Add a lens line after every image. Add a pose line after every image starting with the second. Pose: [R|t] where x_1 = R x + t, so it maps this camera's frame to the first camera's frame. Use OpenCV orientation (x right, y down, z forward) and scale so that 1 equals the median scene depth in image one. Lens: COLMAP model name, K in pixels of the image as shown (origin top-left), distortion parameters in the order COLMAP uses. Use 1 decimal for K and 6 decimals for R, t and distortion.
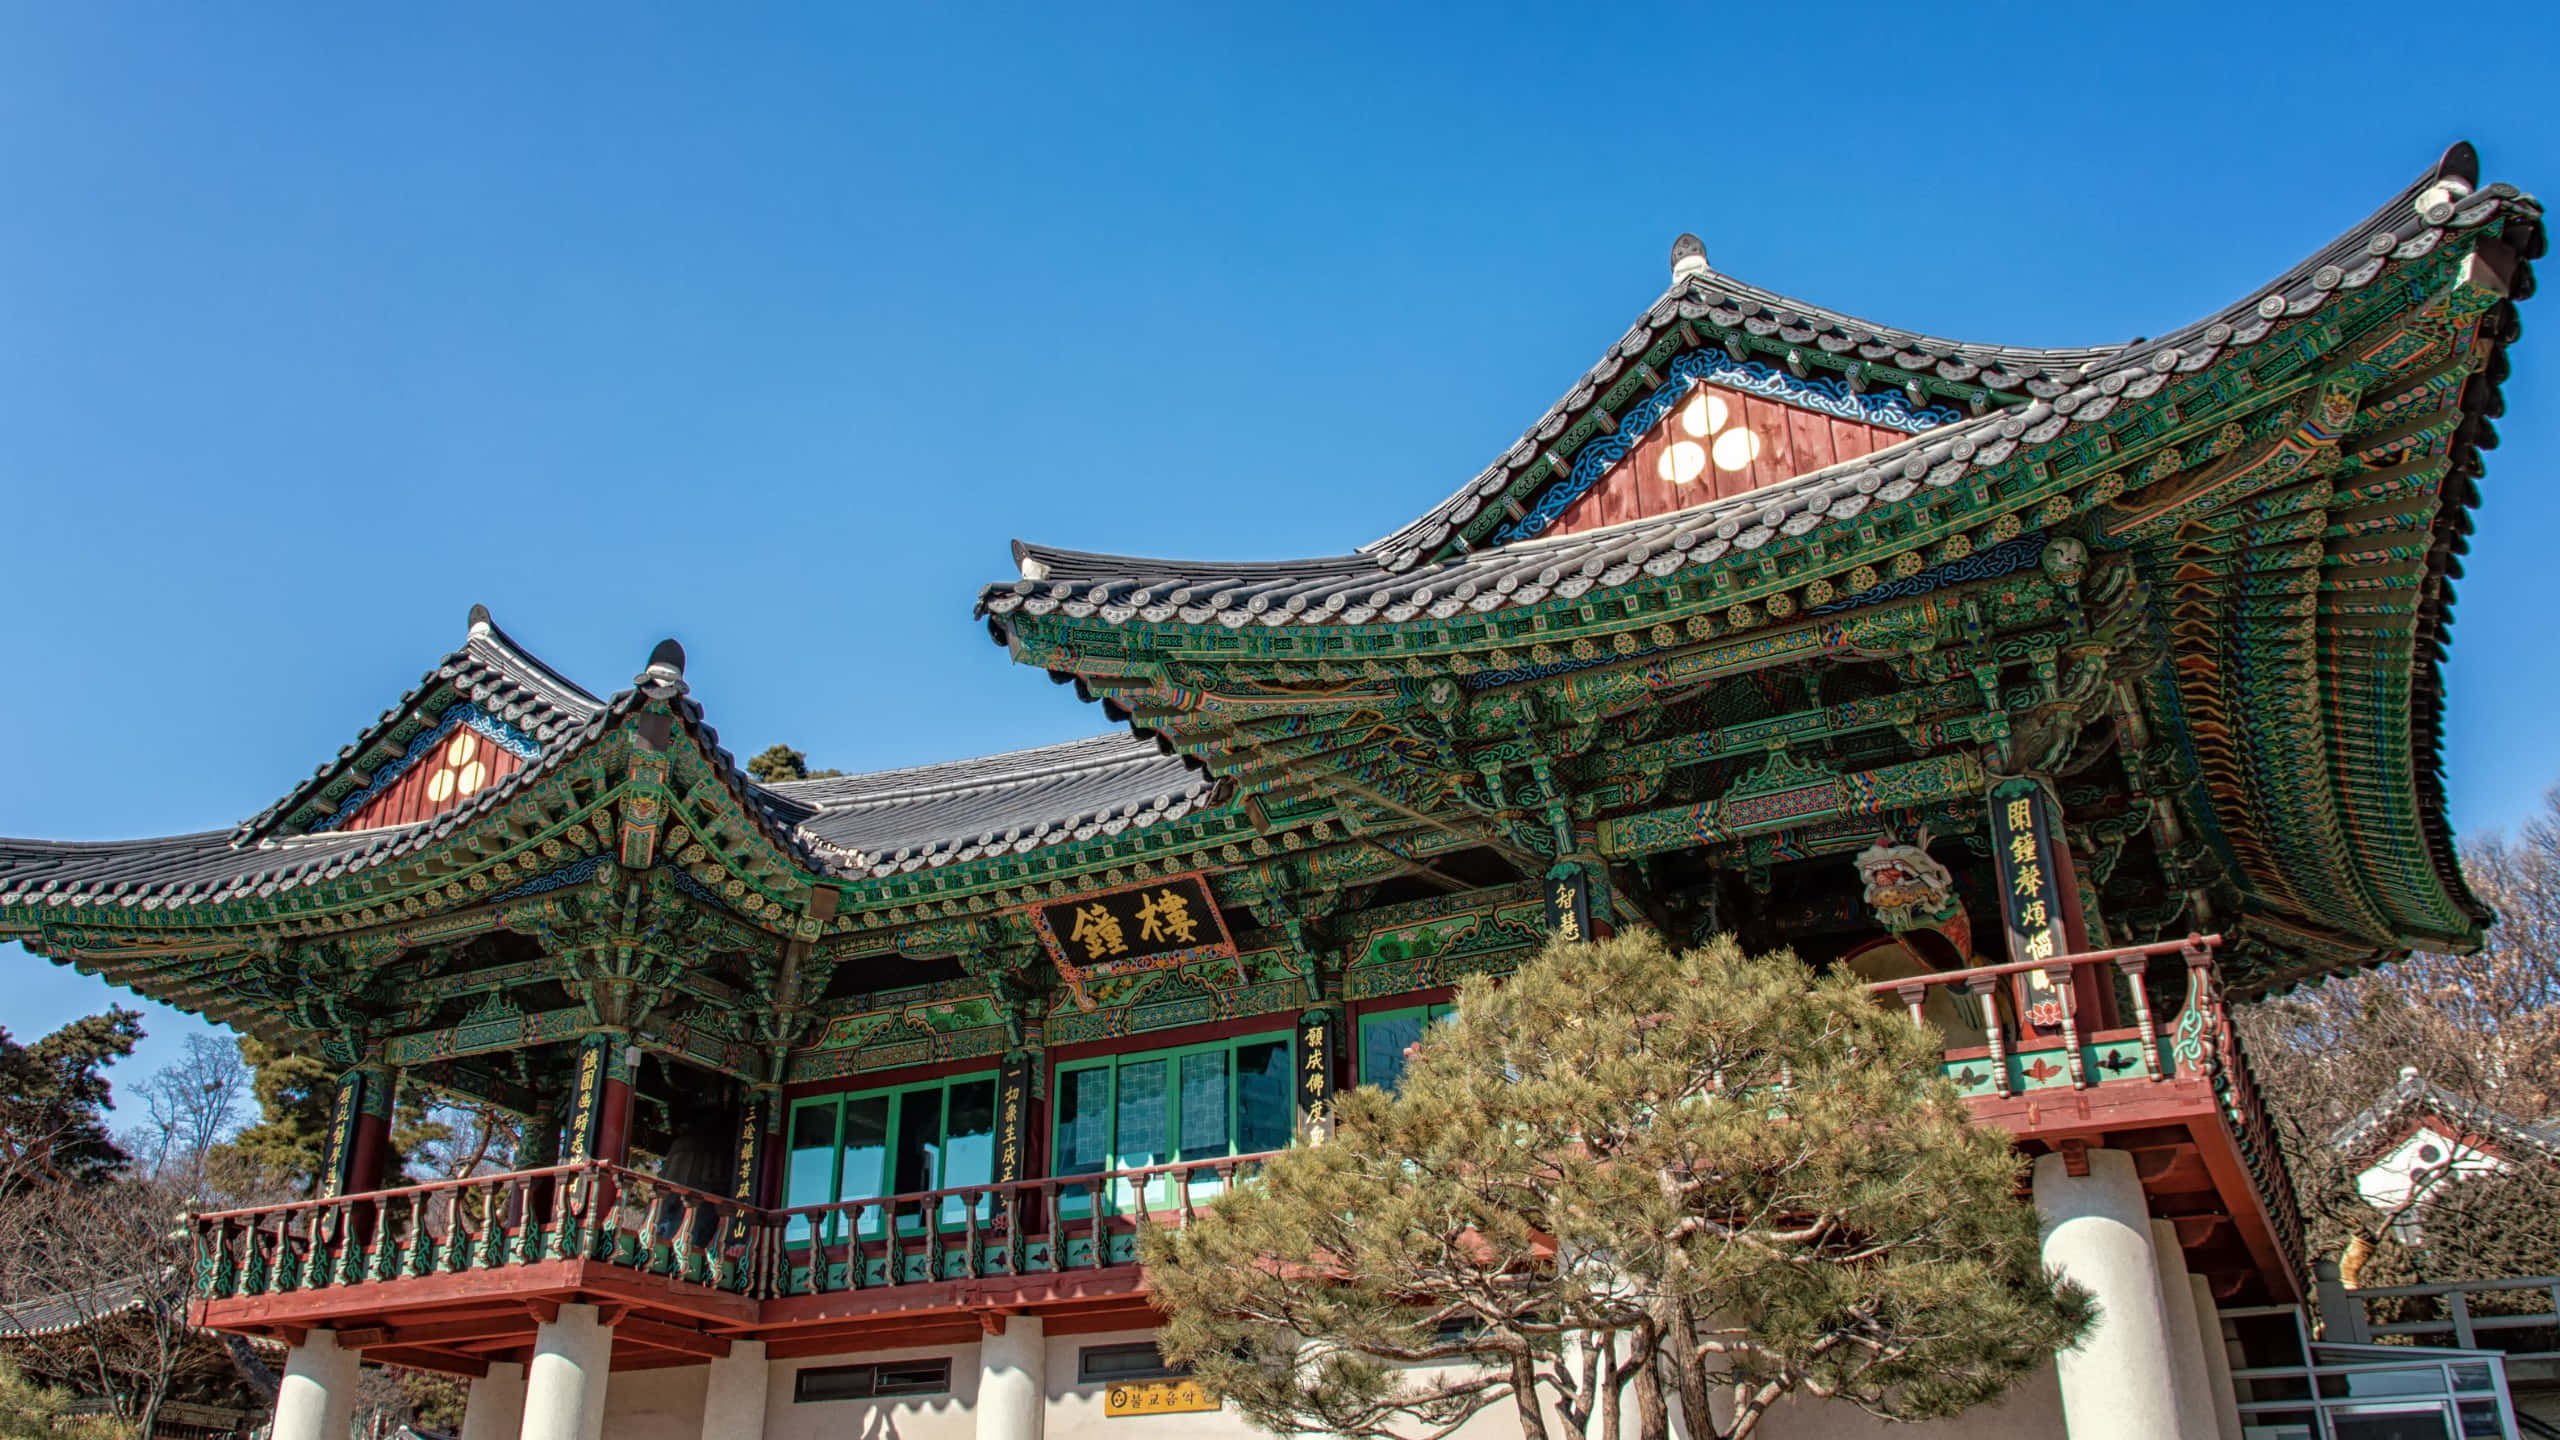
lens RADIAL K [[2042.5, 0, 1221.0], [0, 2042.5, 680.3], [0, 0, 1]] dist [0.046638, -0.002703]
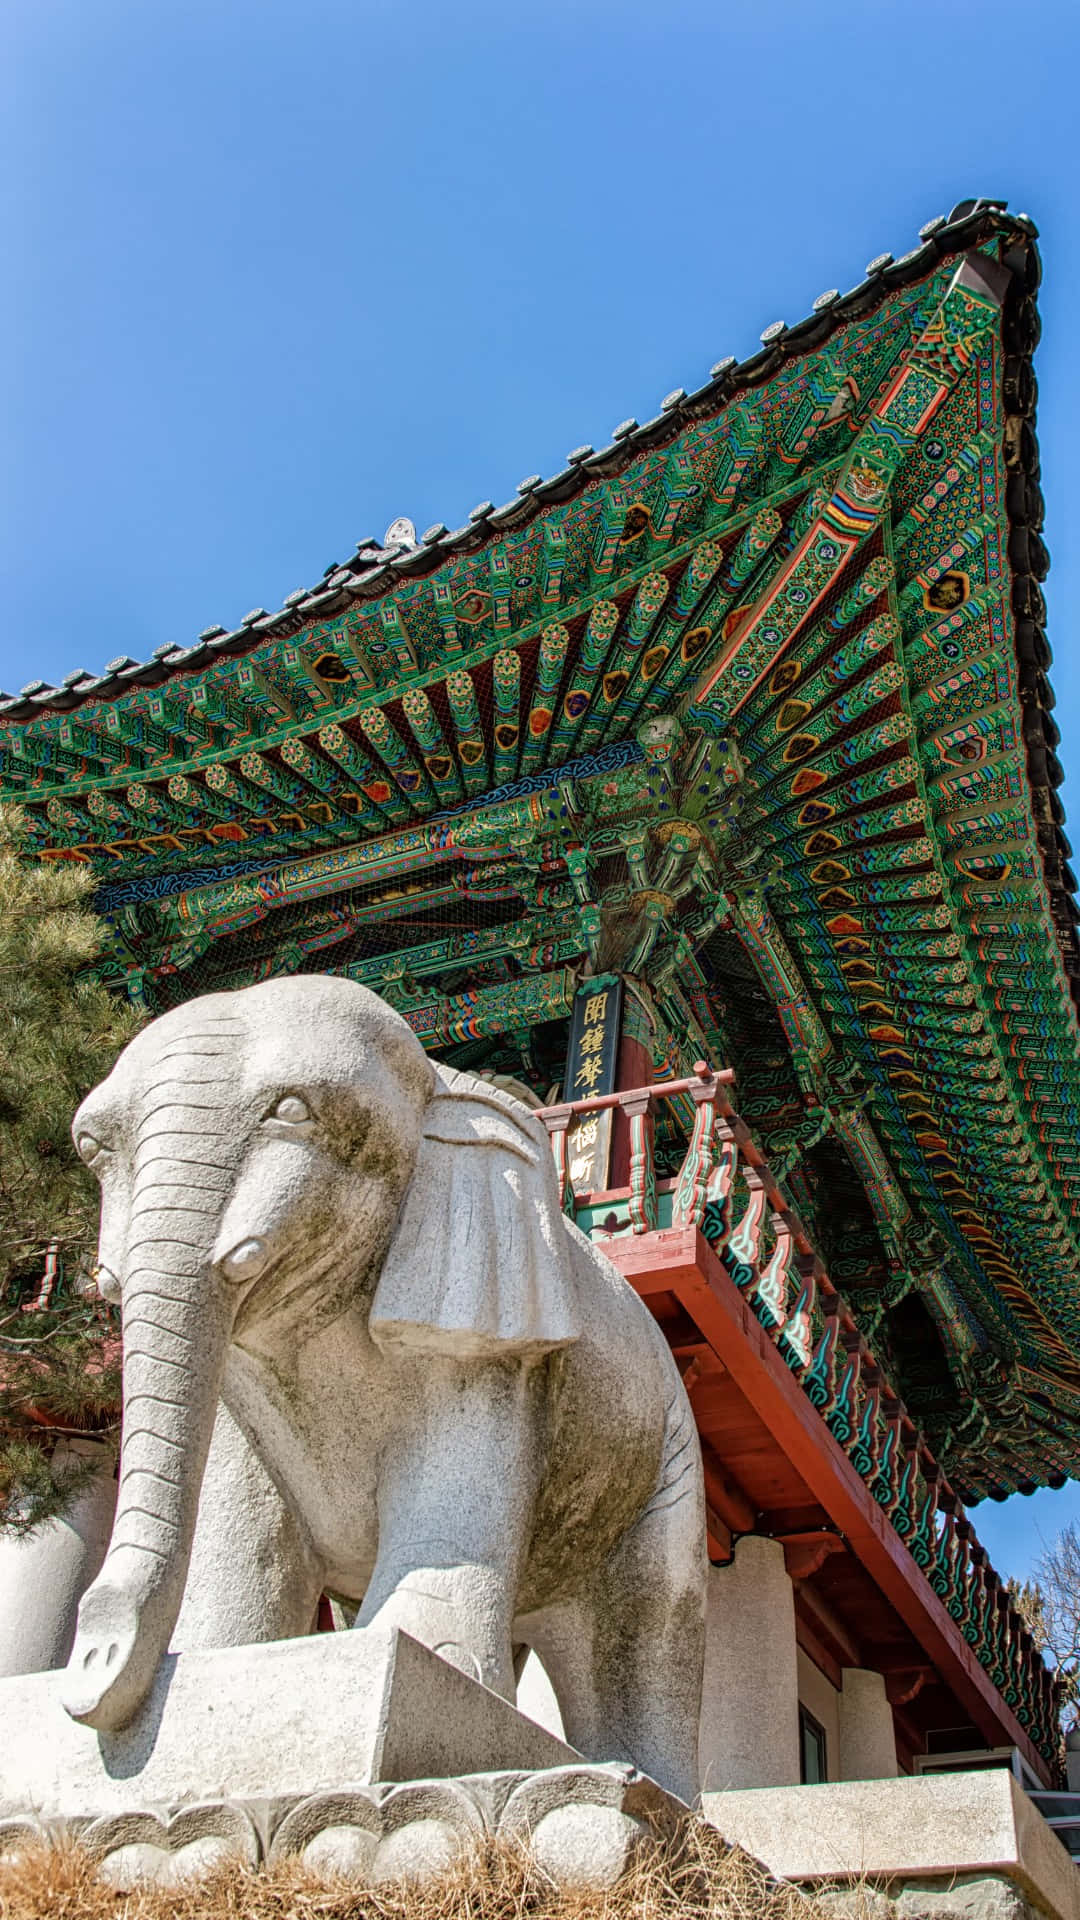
lens RADIAL K [[1691.3, 0, 540.0], [0, 1691.3, 960.0], [0, 0, 1]] dist [-0.006794, -0.002335]
pose [[0.994666, 0.093648, 0.043244, 0.328741], [-0.079384, 0.962663, -0.258800, 0.231726], [-0.065865, 0.253987, 0.964962, 0.299483]]
